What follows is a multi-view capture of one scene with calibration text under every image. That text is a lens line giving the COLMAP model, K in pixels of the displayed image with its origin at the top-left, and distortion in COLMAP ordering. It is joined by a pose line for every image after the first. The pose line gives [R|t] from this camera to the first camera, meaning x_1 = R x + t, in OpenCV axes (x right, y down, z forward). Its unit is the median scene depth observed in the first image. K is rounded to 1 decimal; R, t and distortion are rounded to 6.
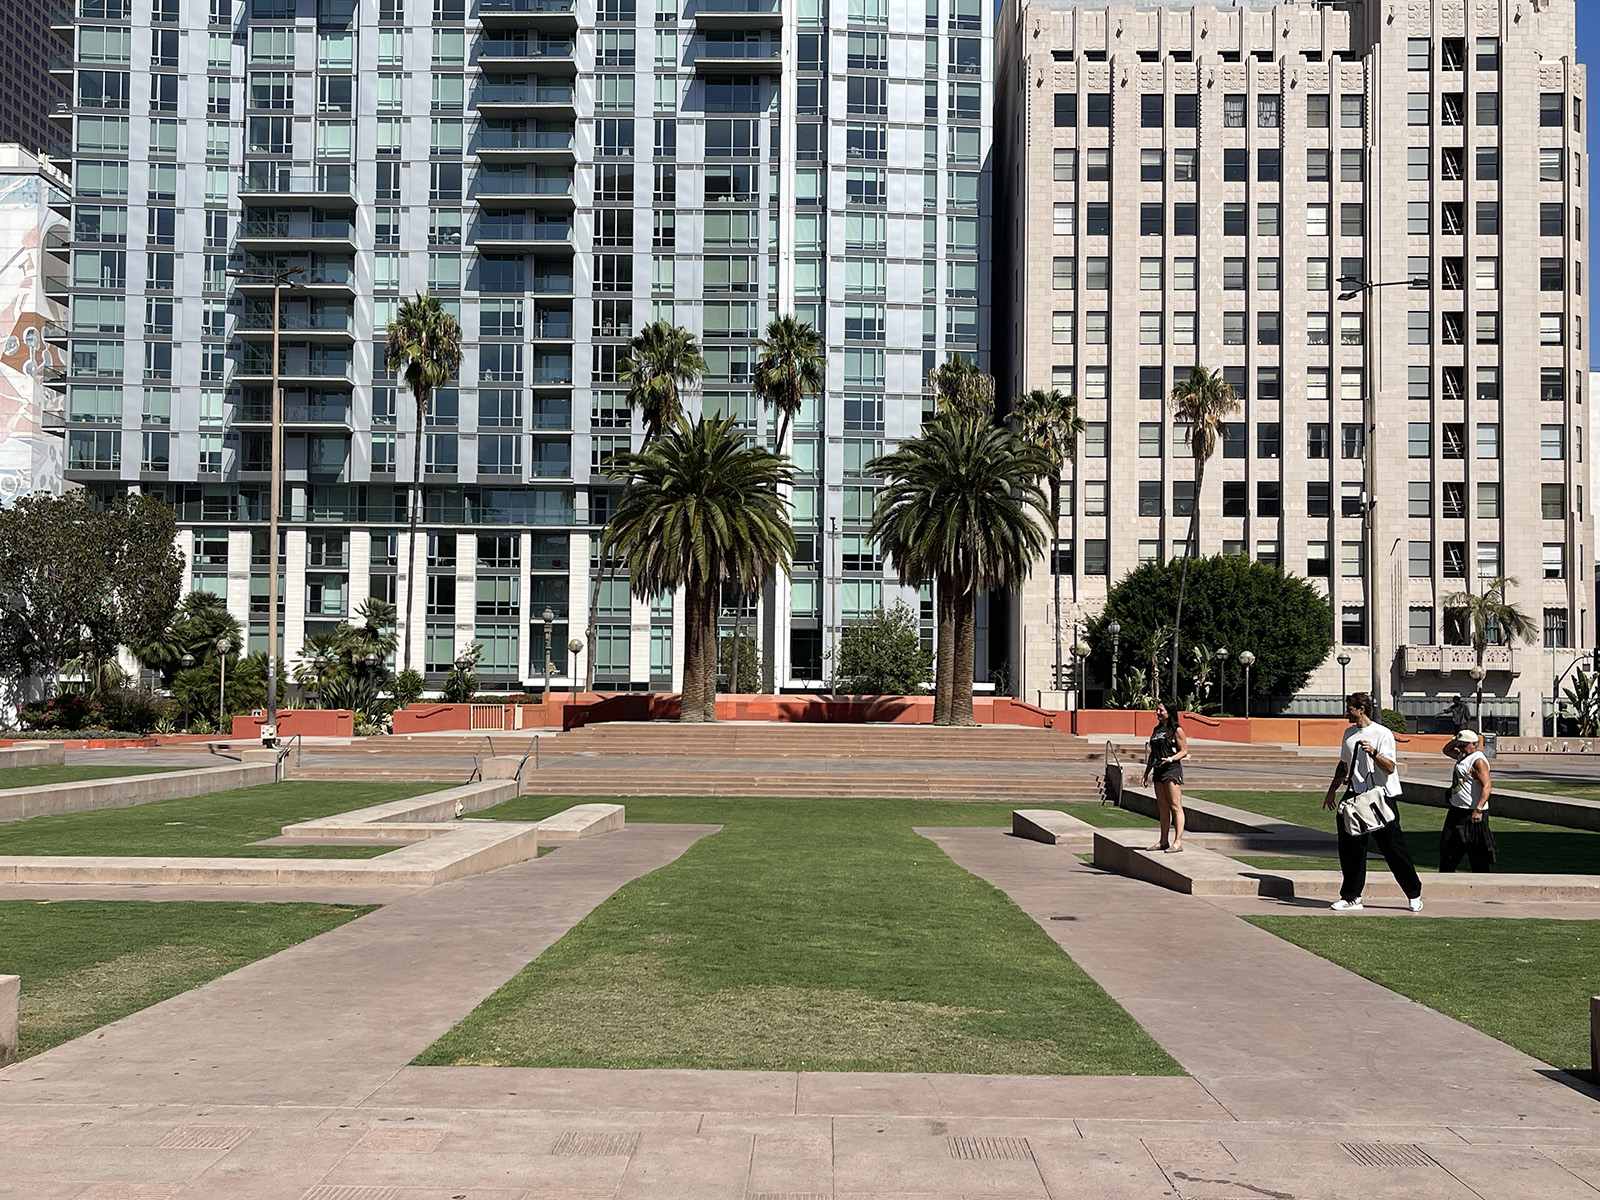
lens RADIAL K [[1691.1, 0, 799.9], [0, 1691.1, 603.9], [0, 0, 1]] dist [0.005686, 0.000000]
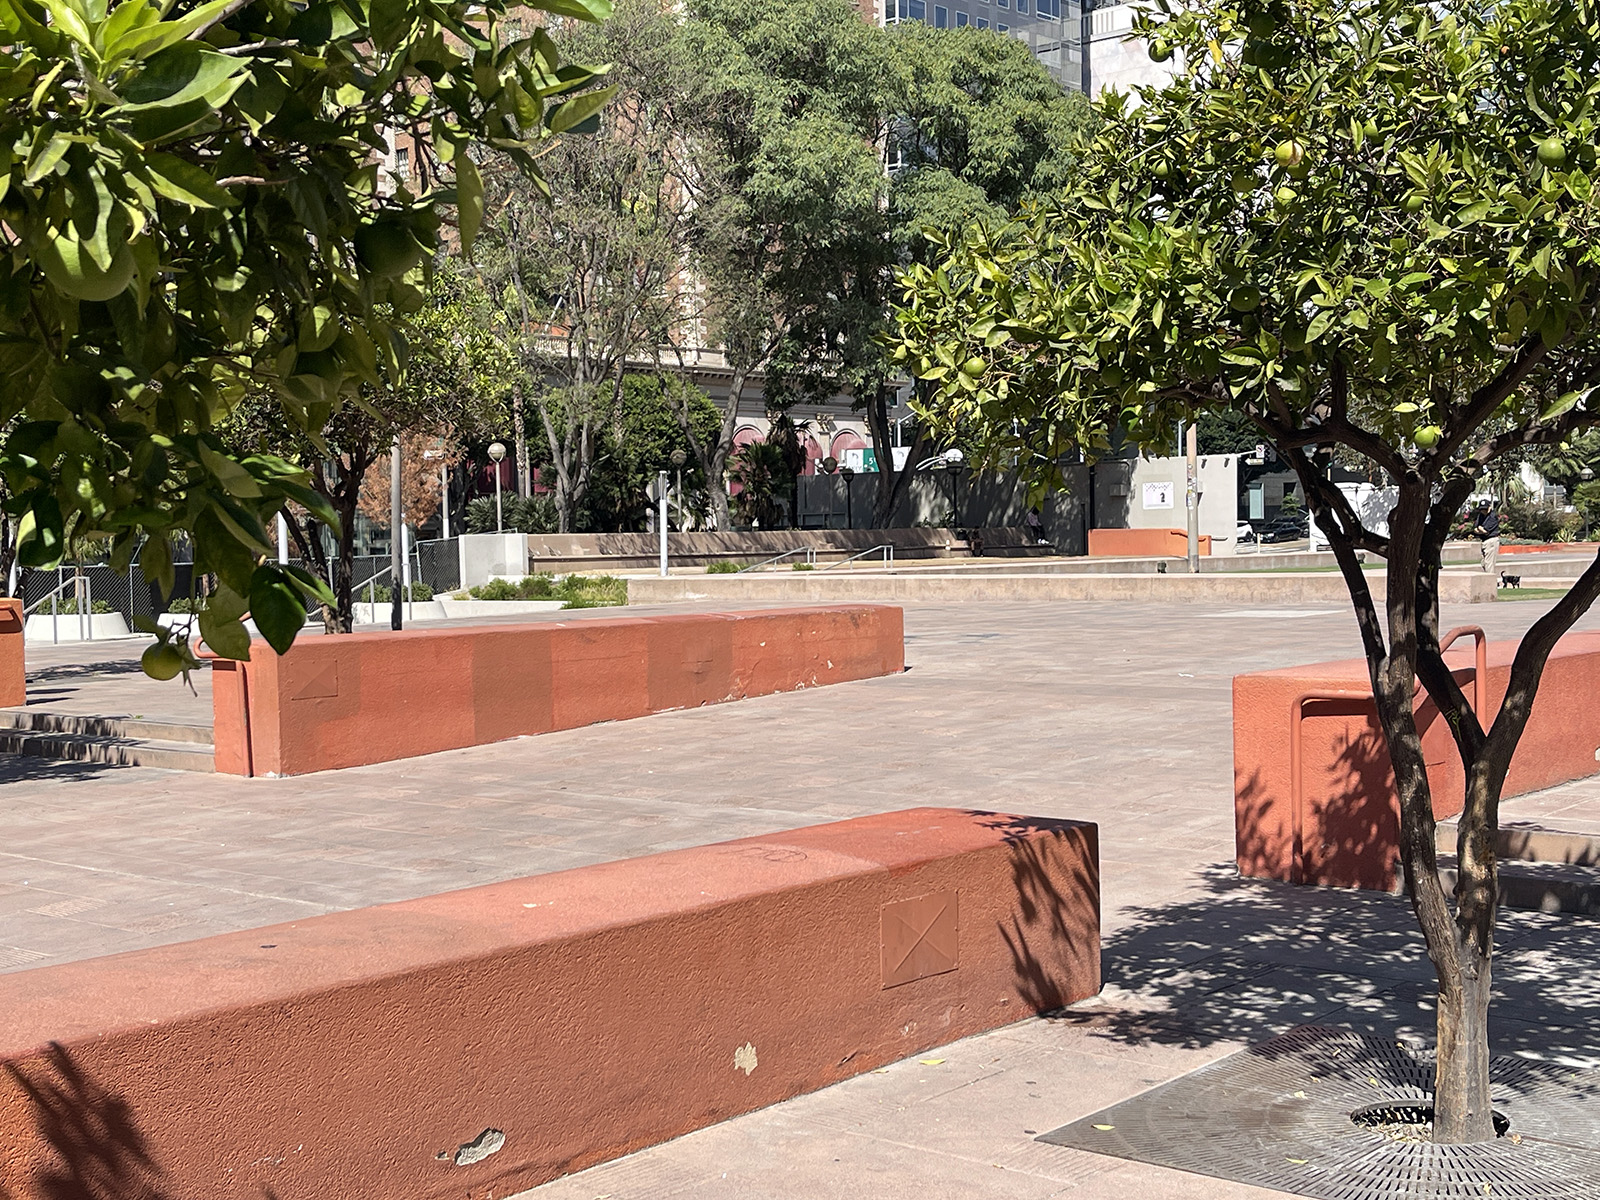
lens RADIAL K [[2055.7, 0, 800.6], [0, 2055.7, 601.0], [0, 0, 1]] dist [0.003494, 0.000000]
pose [[0.751227, -0.001338, -0.660042, 0.108878], [0.062582, 0.995637, 0.069210, -0.006722], [0.657070, -0.093299, 0.748034, -0.269217]]
